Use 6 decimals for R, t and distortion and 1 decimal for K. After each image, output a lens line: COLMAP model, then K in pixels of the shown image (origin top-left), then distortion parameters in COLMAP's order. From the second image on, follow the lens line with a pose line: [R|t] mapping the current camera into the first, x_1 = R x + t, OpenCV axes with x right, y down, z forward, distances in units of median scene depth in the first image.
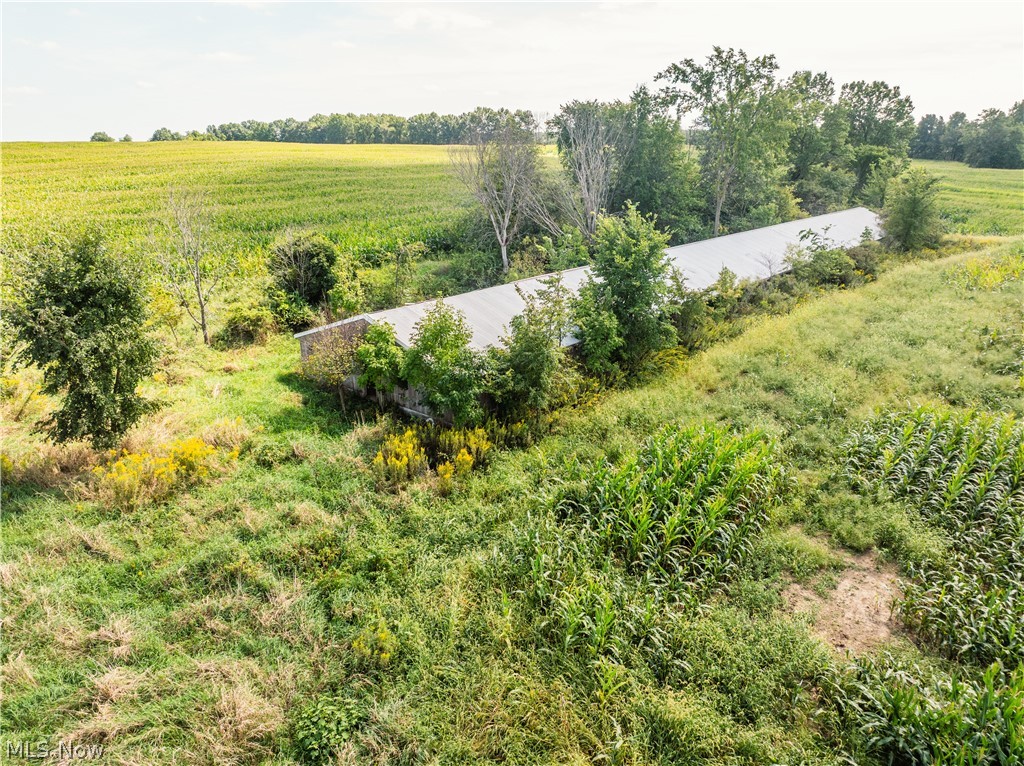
lens RADIAL K [[729.0, 0, 512.0], [0, 729.0, 383.0], [0, 0, 1]] dist [-0.065739, 0.051773]
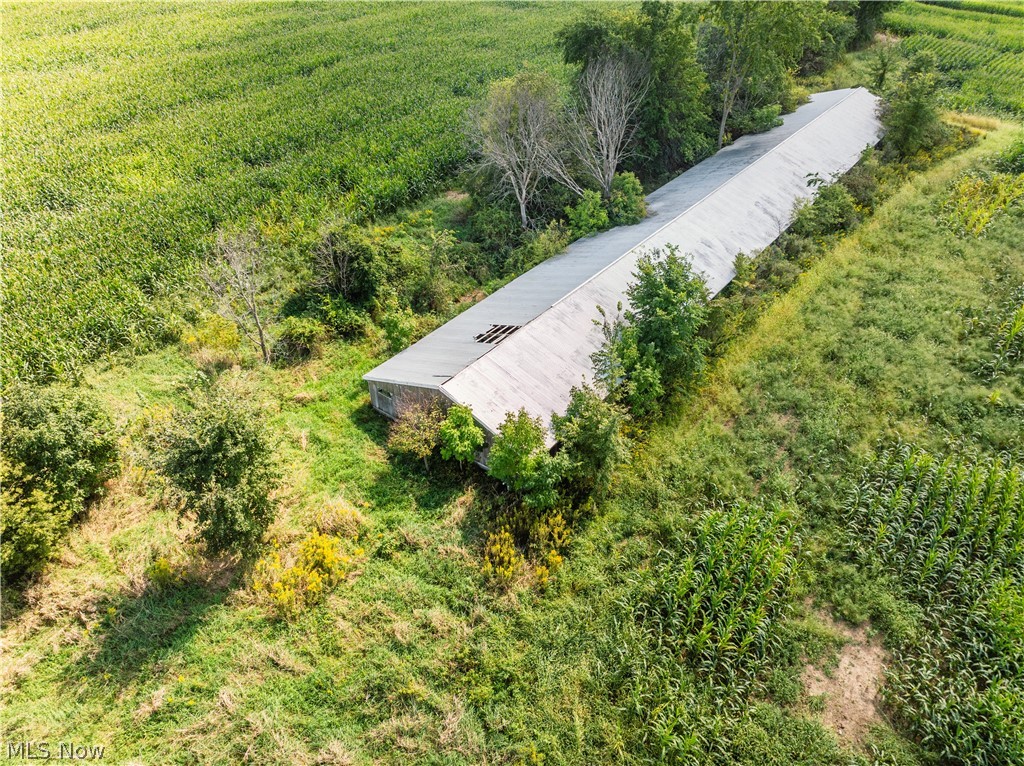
lens RADIAL K [[729.0, 0, 512.0], [0, 729.0, 383.0], [0, 0, 1]] dist [-0.065739, 0.051773]
pose [[0.997797, -0.039687, 0.053153, -0.180303], [0.021084, 0.949474, 0.313136, -0.534930], [-0.062895, -0.311326, 0.948220, -0.079602]]
